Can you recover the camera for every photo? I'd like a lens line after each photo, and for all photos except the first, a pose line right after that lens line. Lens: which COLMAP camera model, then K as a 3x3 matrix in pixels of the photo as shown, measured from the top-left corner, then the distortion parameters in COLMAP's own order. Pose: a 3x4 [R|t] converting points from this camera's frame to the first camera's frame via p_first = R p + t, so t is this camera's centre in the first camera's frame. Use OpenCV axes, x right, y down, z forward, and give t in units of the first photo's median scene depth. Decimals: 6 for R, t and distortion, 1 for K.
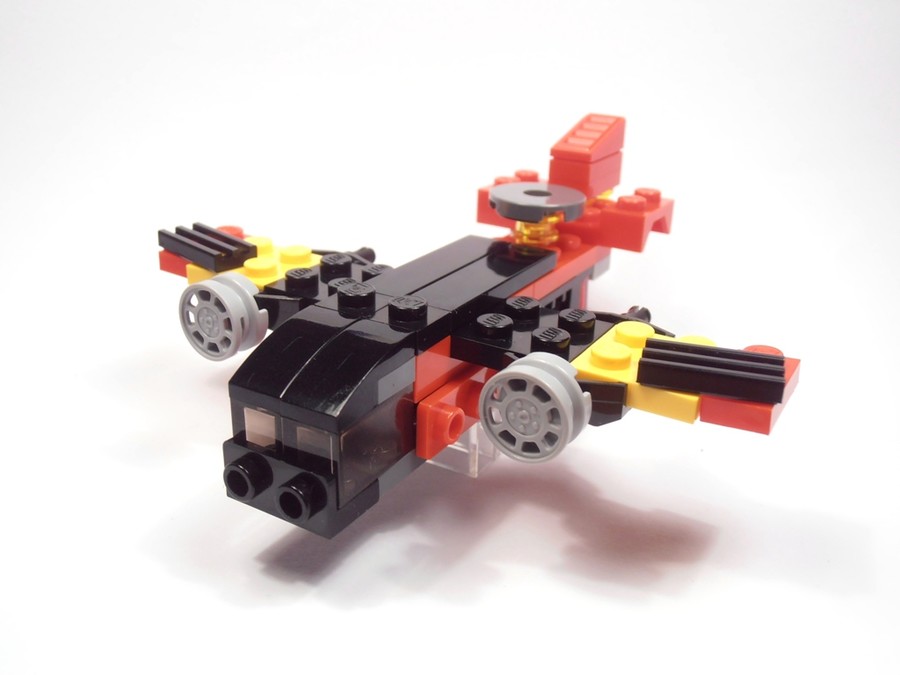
lens RADIAL K [[934.6, 0, 450.0], [0, 934.6, 276.8], [0, 0, 1]] dist [-0.022325, -0.011910]
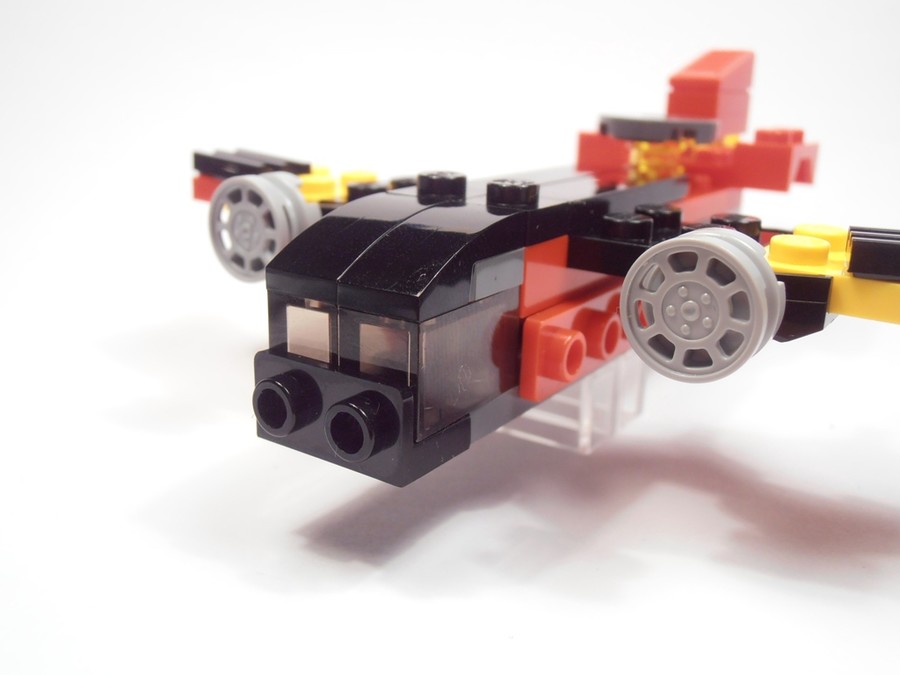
lens RADIAL K [[907.9, 0, 450.1], [0, 907.9, 277.7], [0, 0, 1]] dist [-0.028192, 0.001781]
pose [[0.998525, 0.013969, -0.052464, -0.058650], [-0.019251, 0.994643, -0.101559, 0.185453], [0.050764, 0.102419, 0.993445, 0.310346]]
